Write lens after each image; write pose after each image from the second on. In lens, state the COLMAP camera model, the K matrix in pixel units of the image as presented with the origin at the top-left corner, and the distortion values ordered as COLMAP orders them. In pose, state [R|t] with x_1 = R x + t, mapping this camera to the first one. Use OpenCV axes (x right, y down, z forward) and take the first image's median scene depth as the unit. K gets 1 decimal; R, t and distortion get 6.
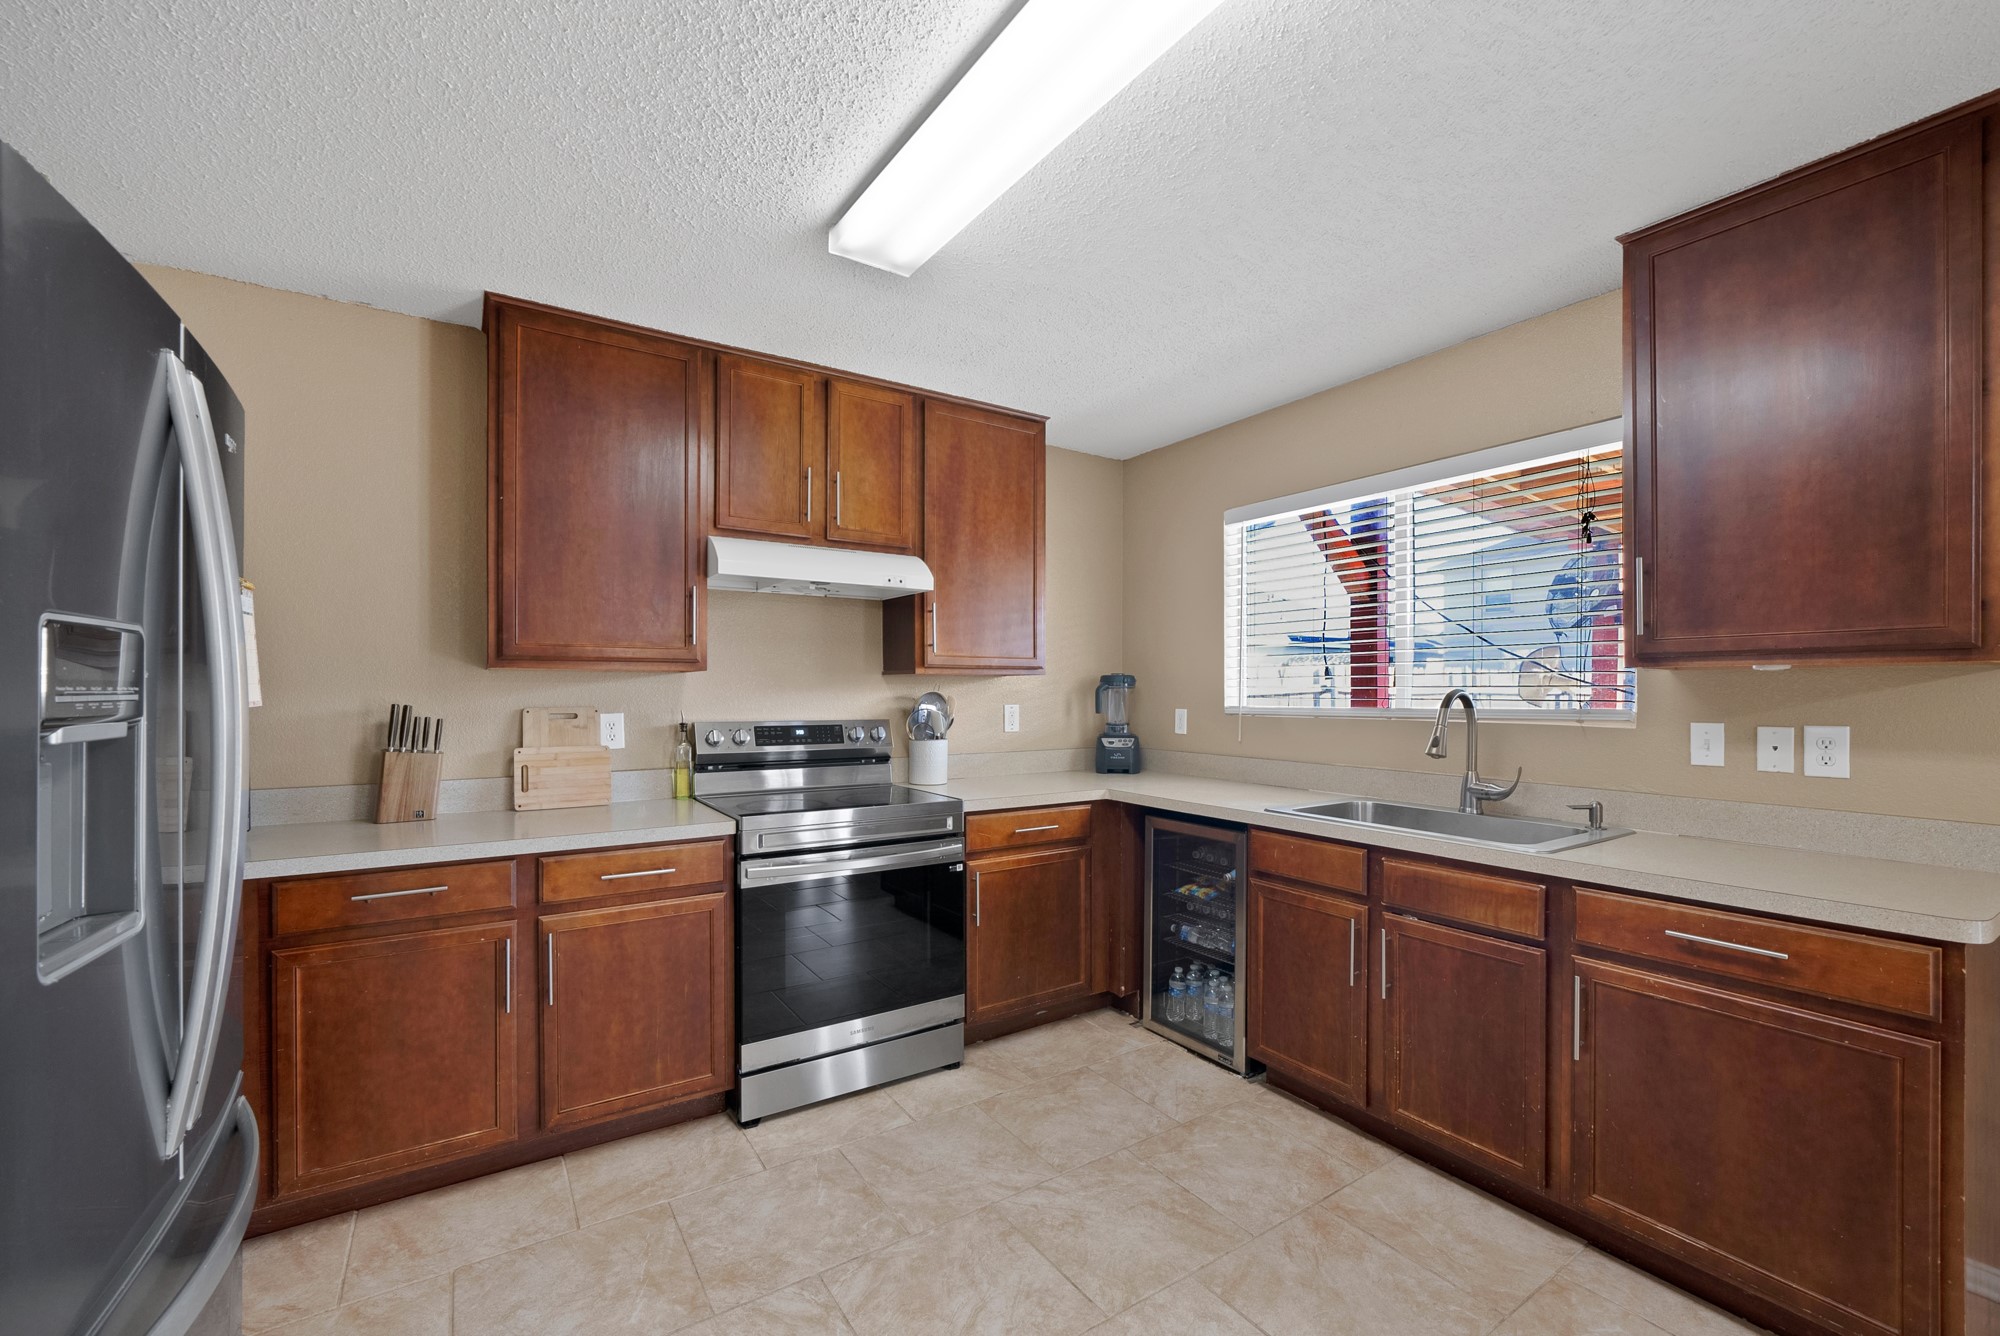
lens RADIAL K [[819.7, 0, 1007.3], [0, 819.7, 689.3], [0, 0, 1]] dist [-0.004062, -0.000028]
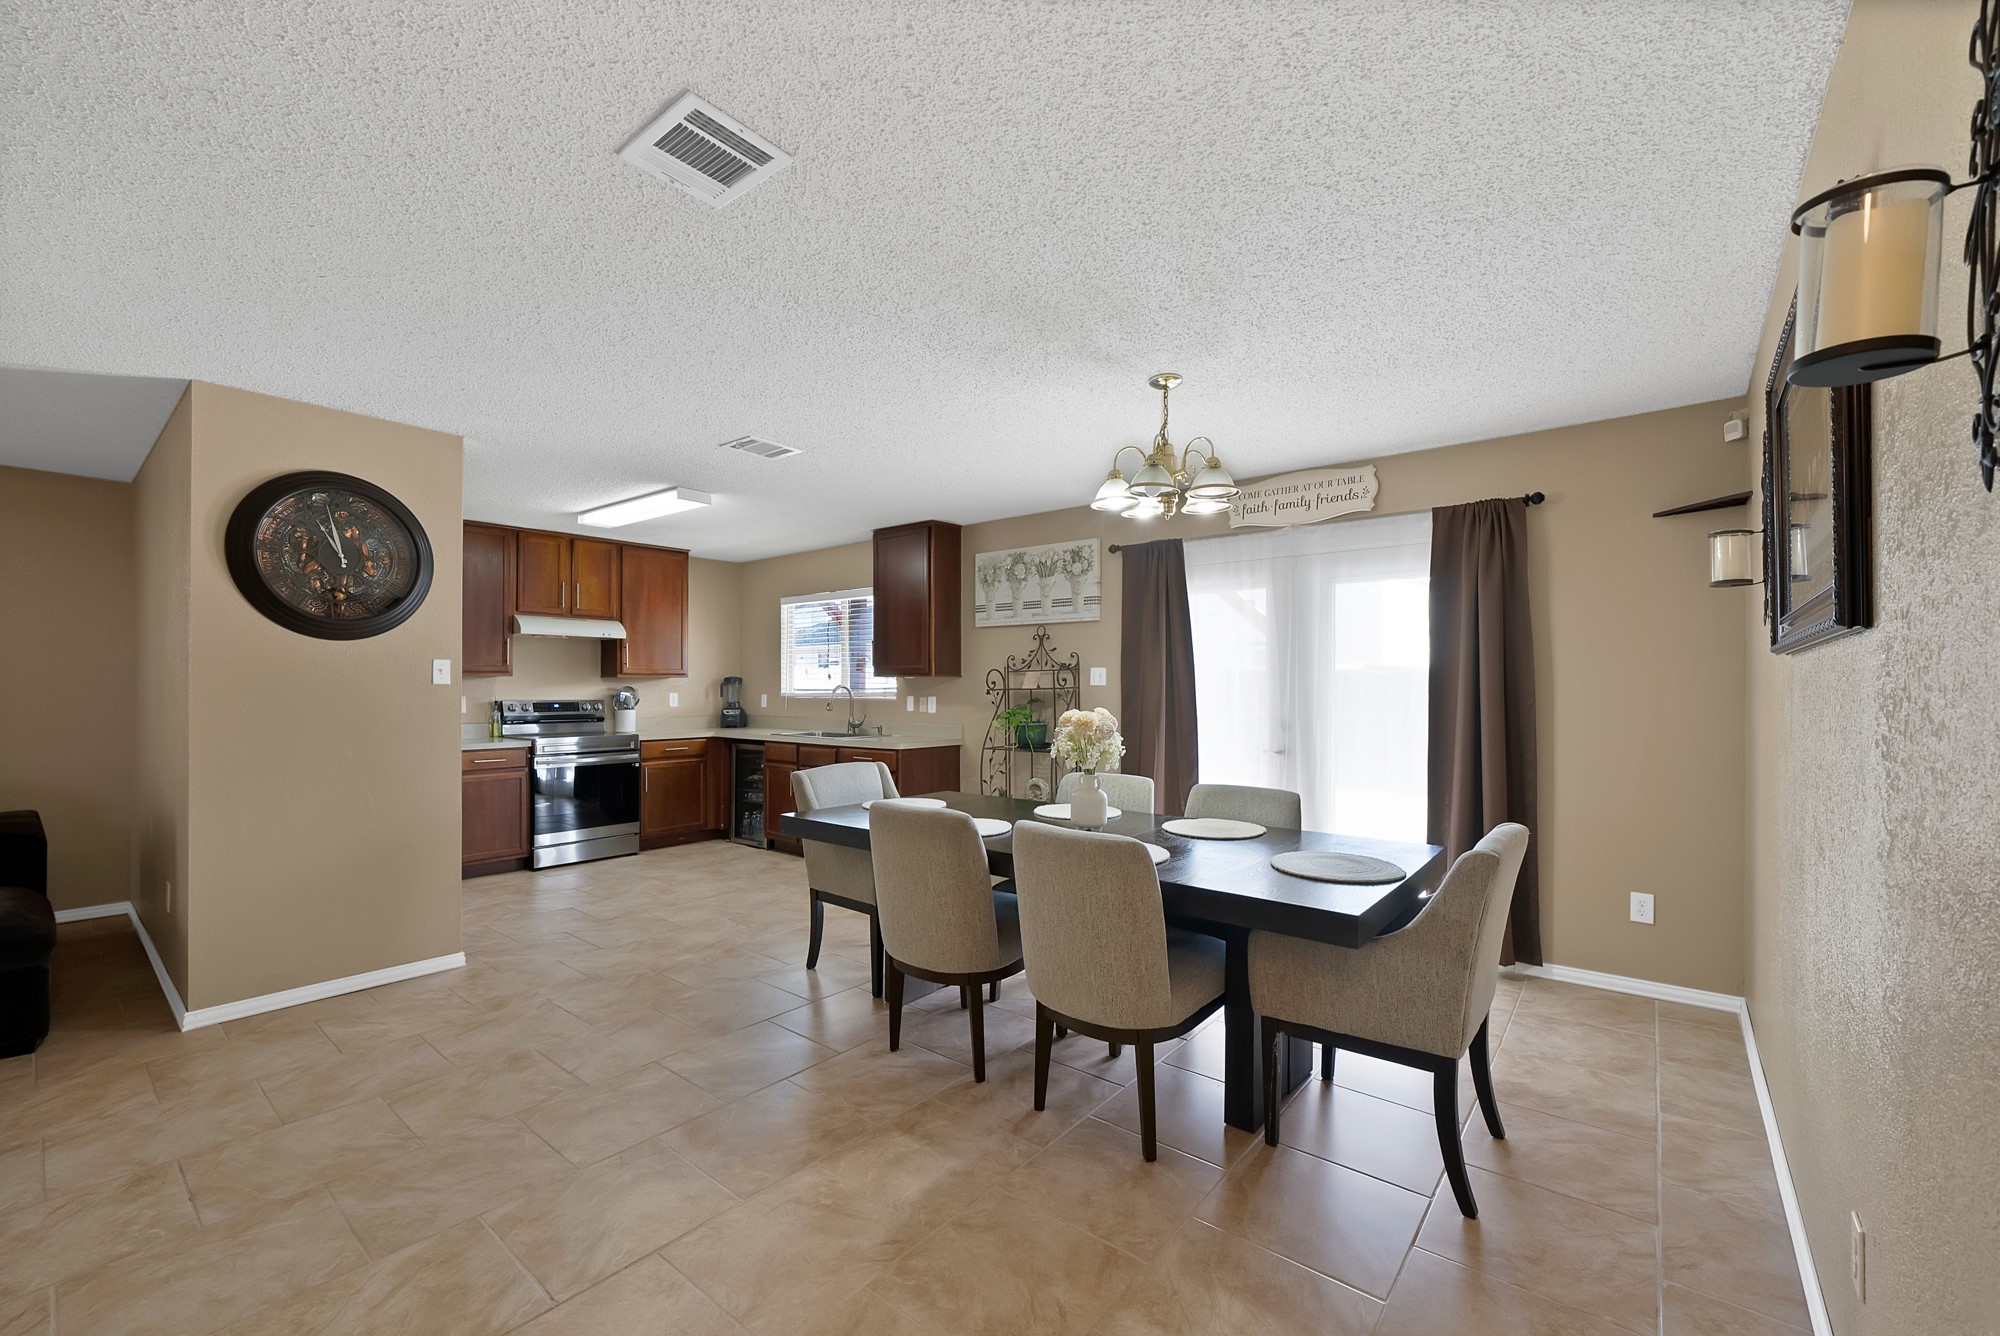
lens RADIAL K [[833.0, 0, 982.9], [0, 833.0, 675.7], [0, 0, 1]] dist [-0.001498, 0.000363]
pose [[0.961394, 0.002301, 0.275168, 0.221384], [0.000726, 0.999940, -0.010897, 0.000610], [-0.275176, 0.010676, 0.961335, -1.438199]]
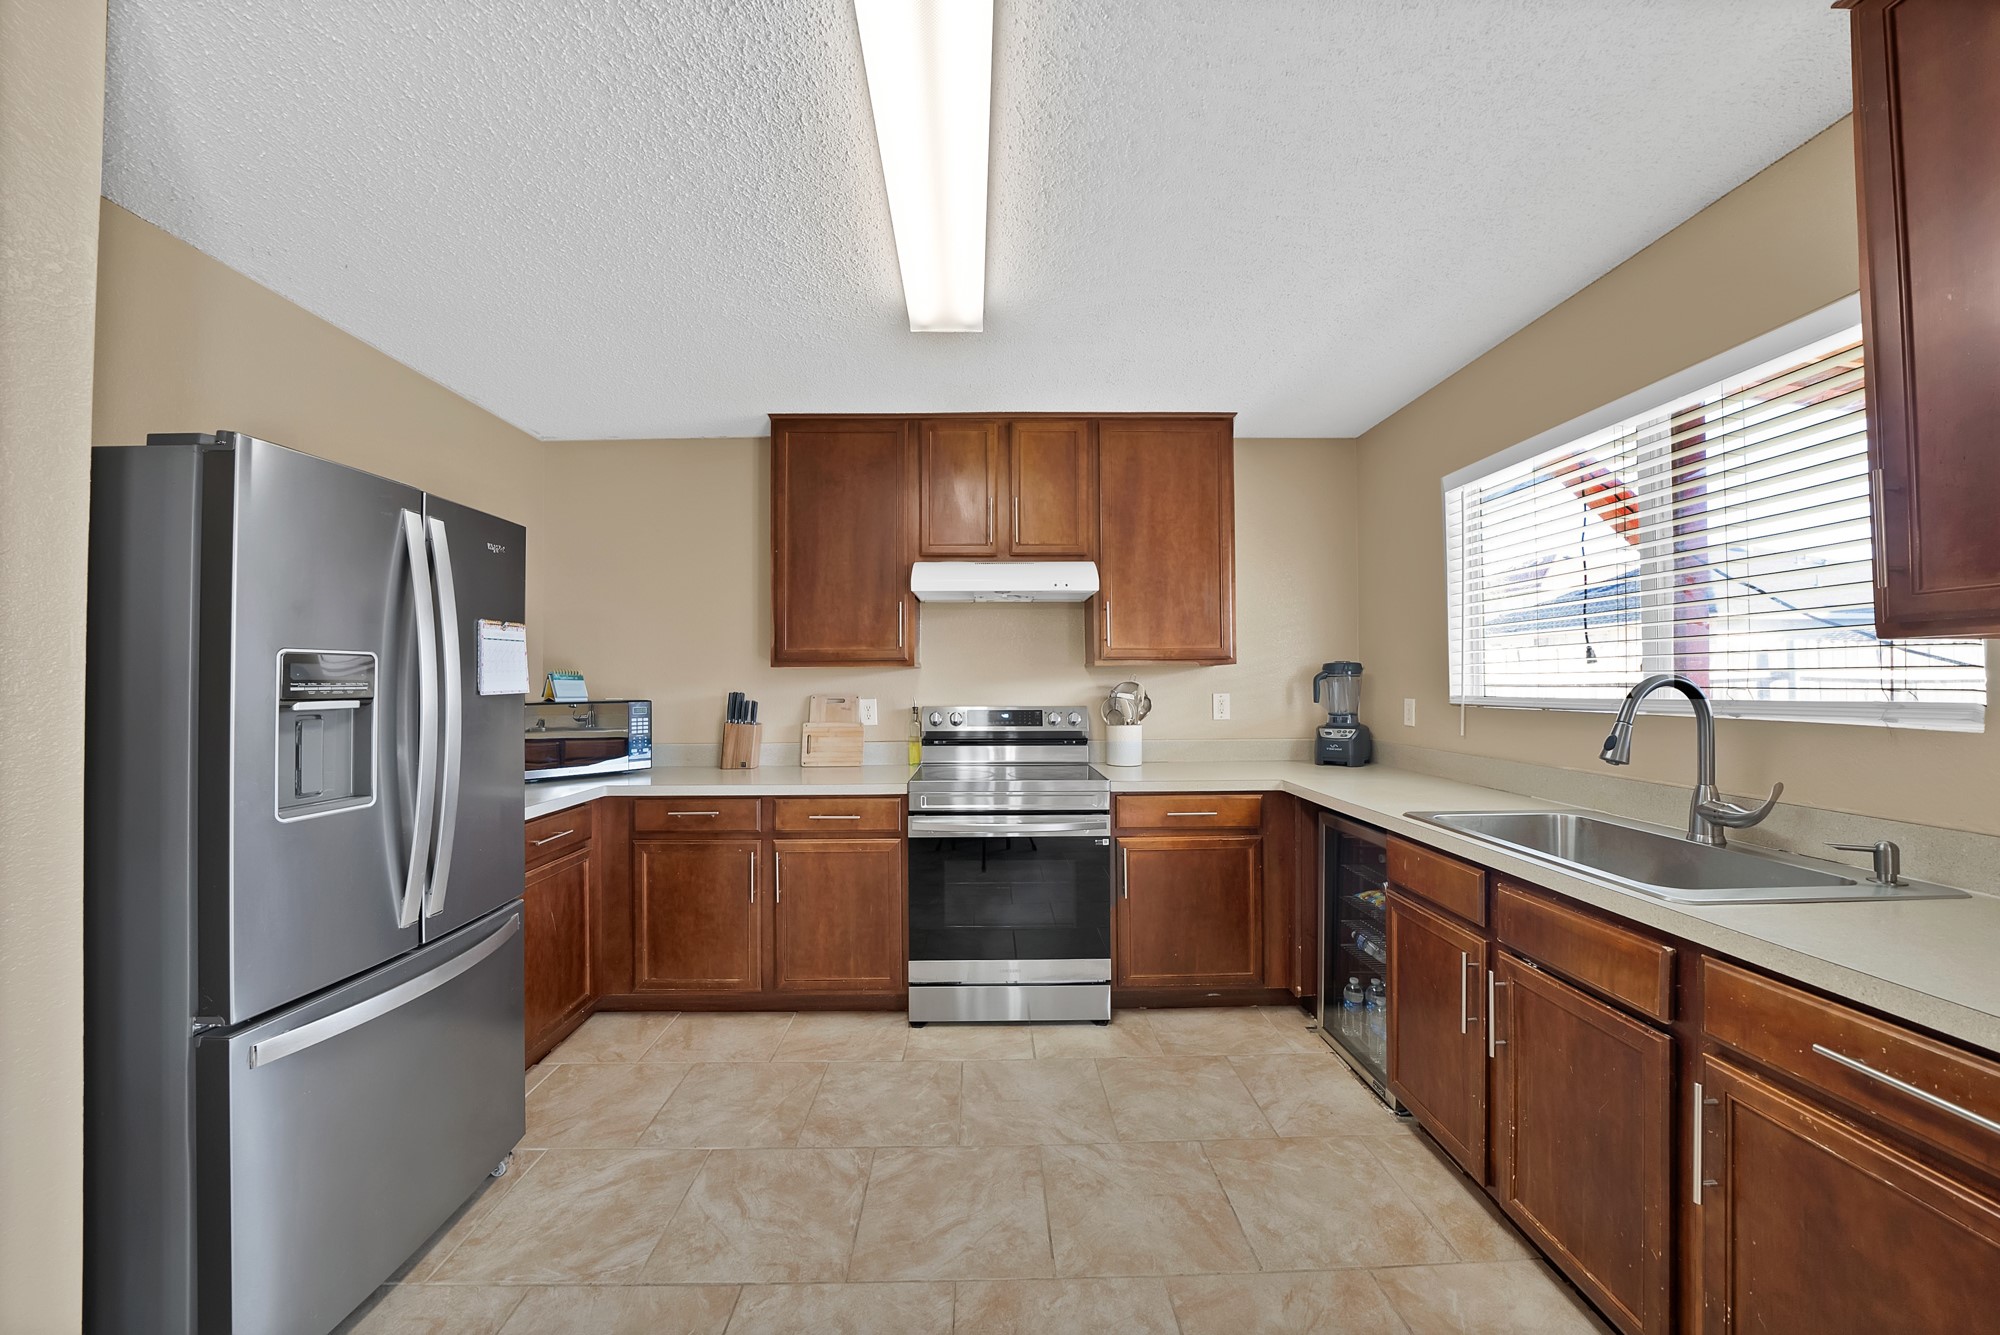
lens RADIAL K [[718.9, 0, 992.9], [0, 718.9, 668.0], [0, 0, 1]] dist [-0.019758, 0.001055]
pose [[0.843043, -0.016416, -0.537595, 0.331449], [0.007682, 0.999800, -0.018484, 0.001626], [0.537791, 0.011453, 0.843001, 0.107810]]
